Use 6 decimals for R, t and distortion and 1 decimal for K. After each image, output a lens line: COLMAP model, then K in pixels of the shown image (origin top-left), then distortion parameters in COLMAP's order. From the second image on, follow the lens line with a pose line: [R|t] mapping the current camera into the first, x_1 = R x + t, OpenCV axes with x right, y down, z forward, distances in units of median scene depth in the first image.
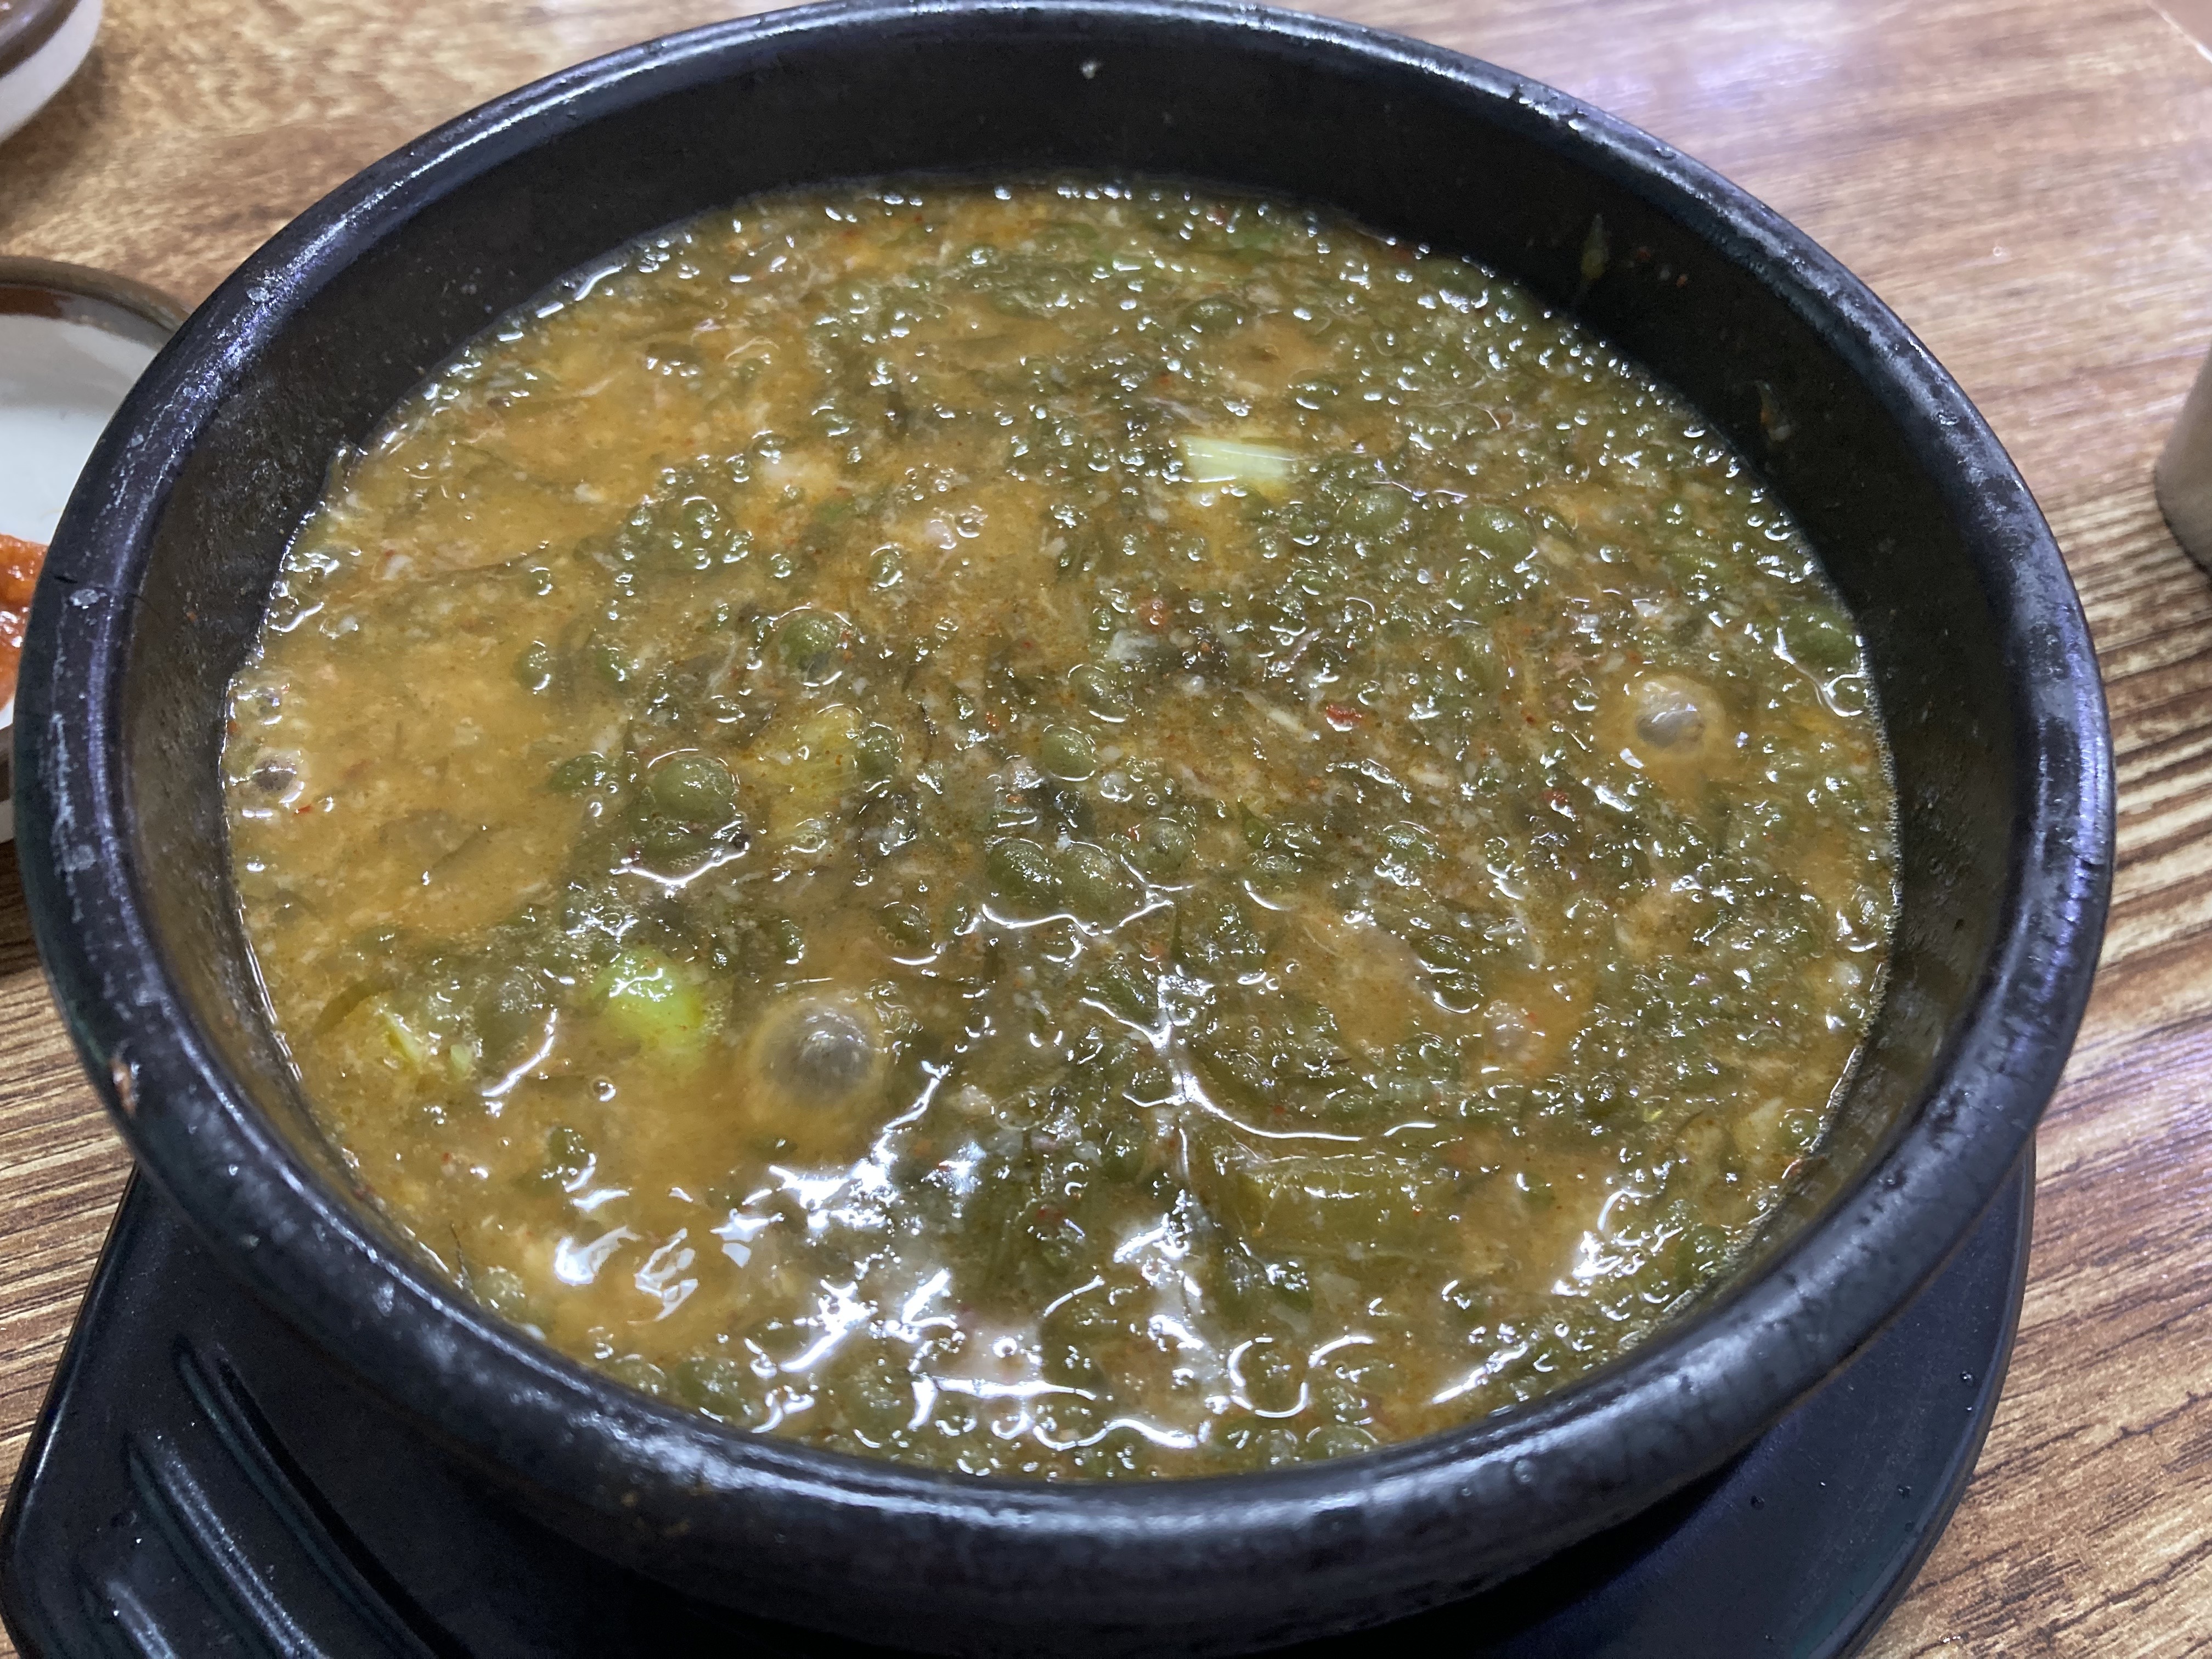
lens RADIAL K [[1843.6, 0, 1101.3], [0, 1843.6, 829.8], [0, 0, 1]] dist [0.014382, 0.003176]
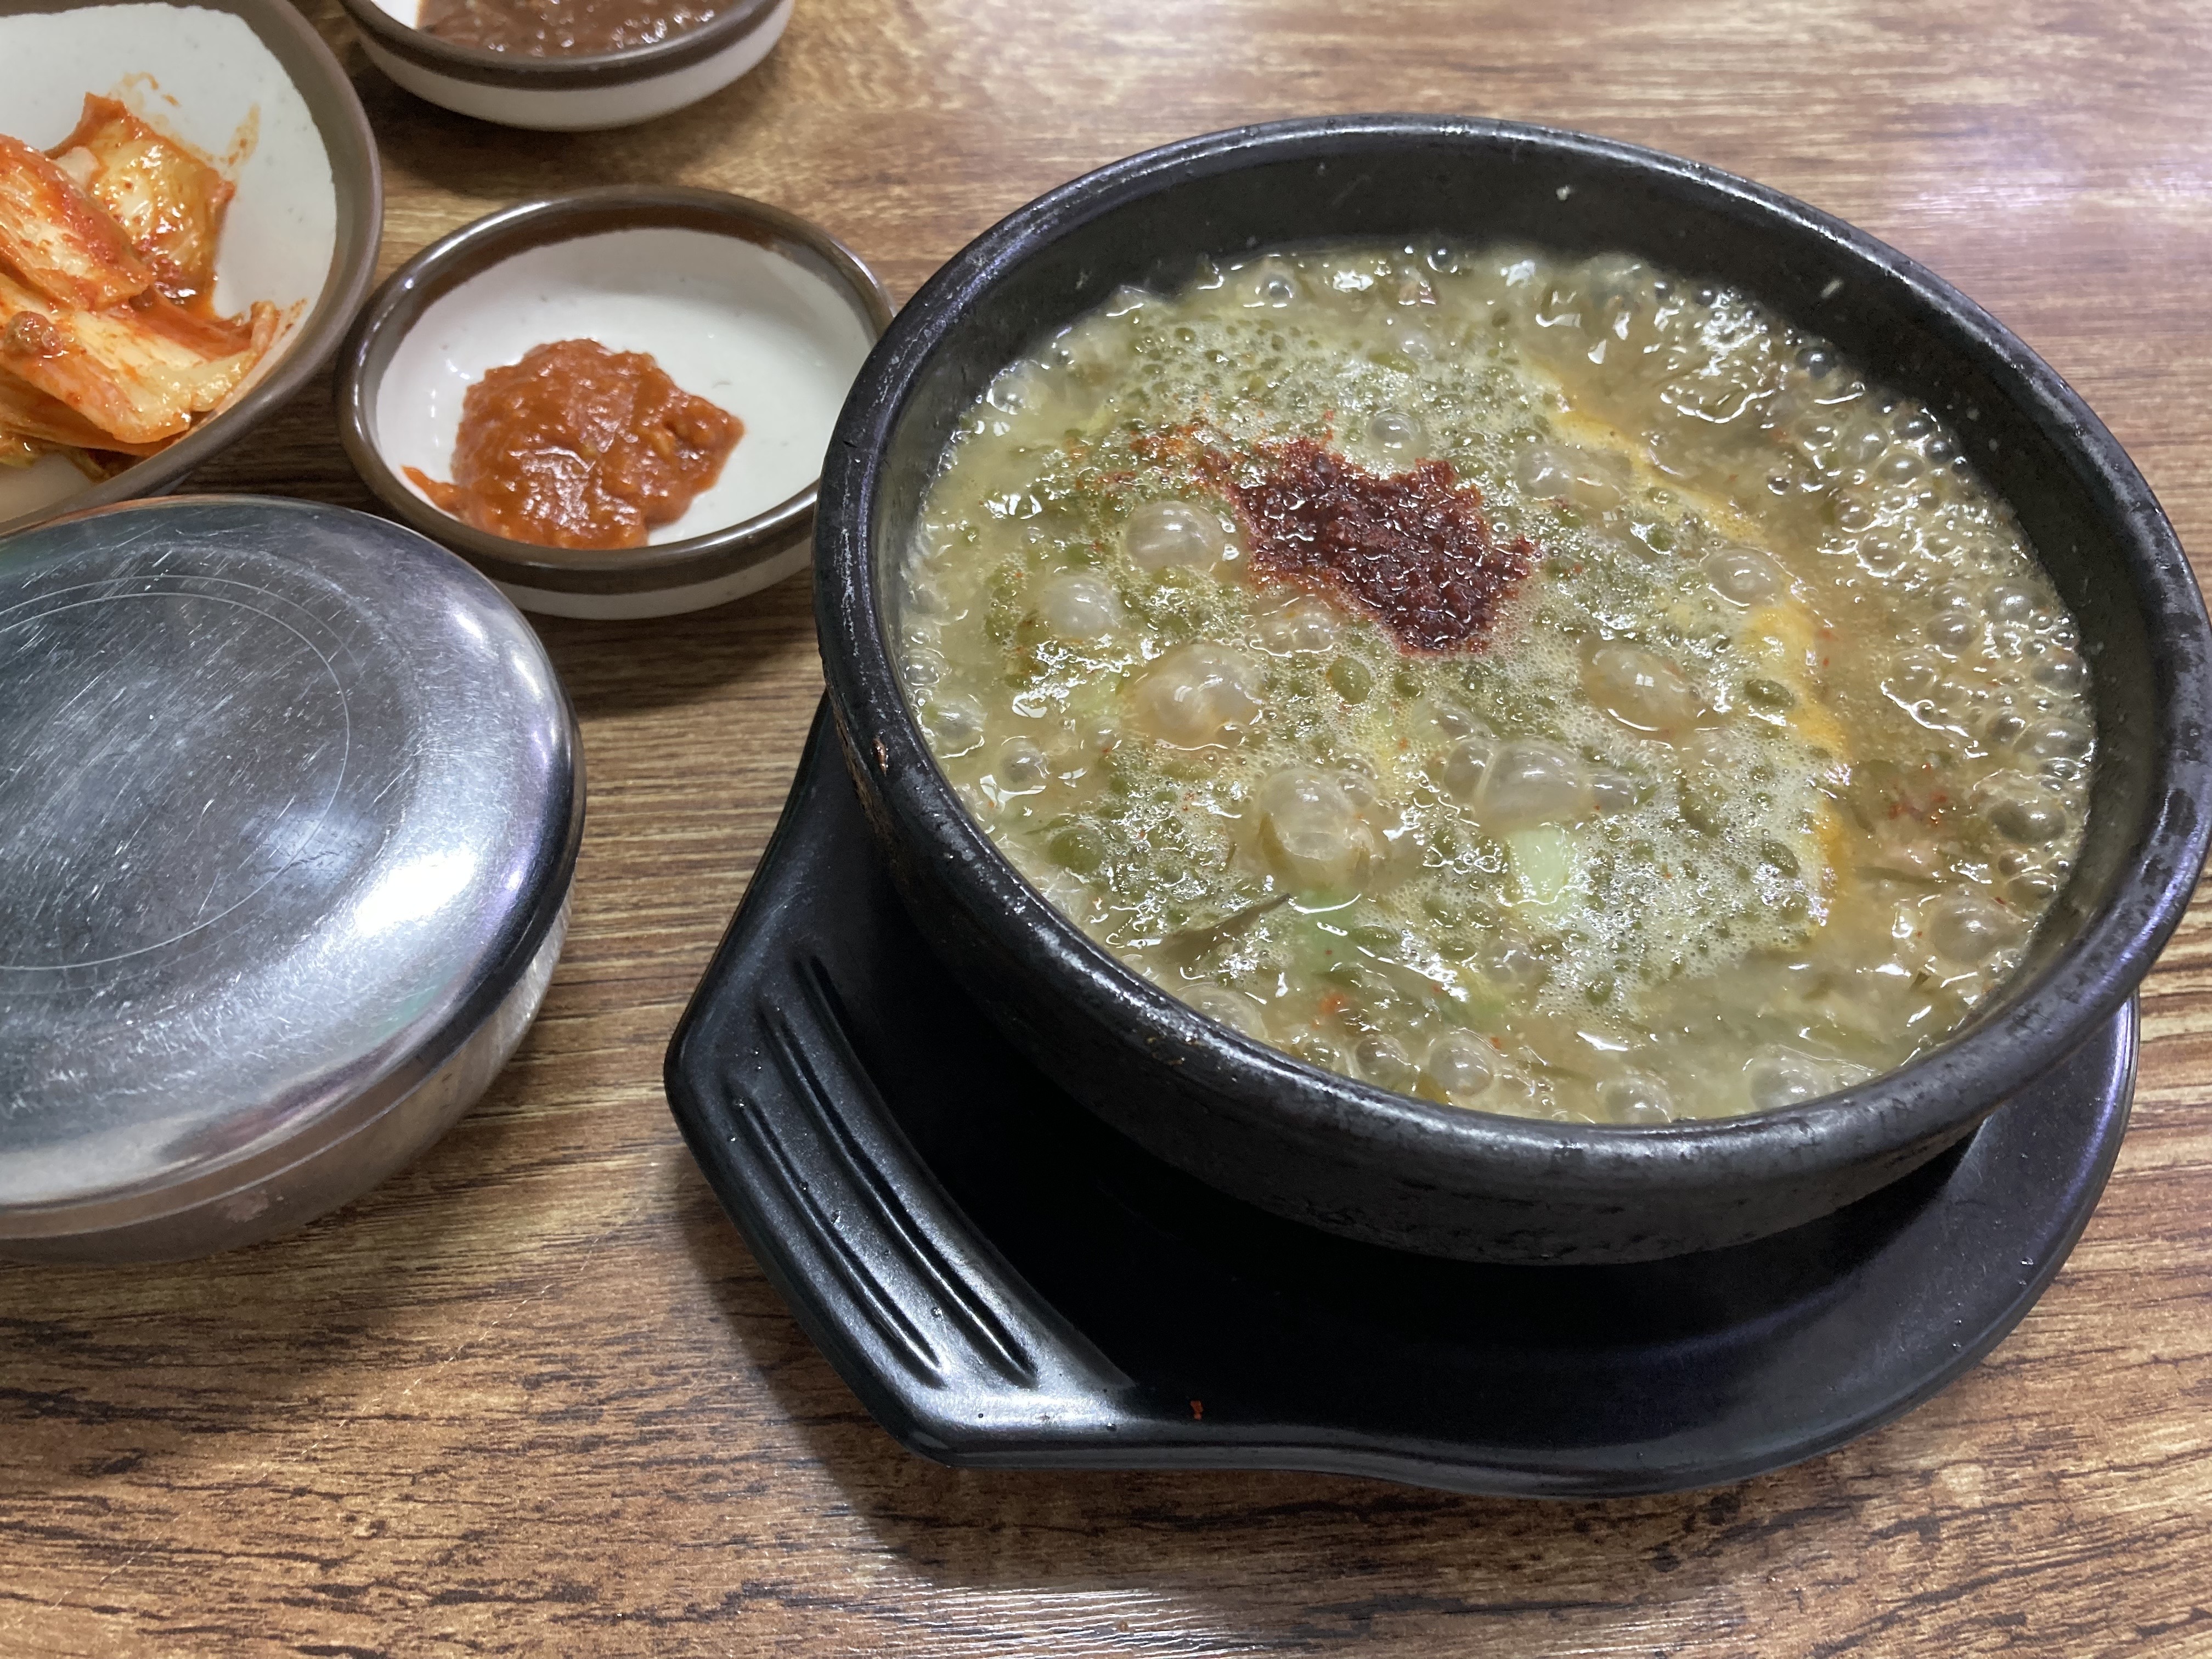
lens RADIAL K [[1843.6, 0, 1114.5], [0, 1843.6, 824.0], [0, 0, 1]] dist [0.014382, 0.003176]
pose [[0.971420, 0.199486, -0.128638, -0.061402], [-0.198799, 0.979870, 0.018296, 0.077646], [0.129699, 0.007800, 0.991523, -0.373678]]
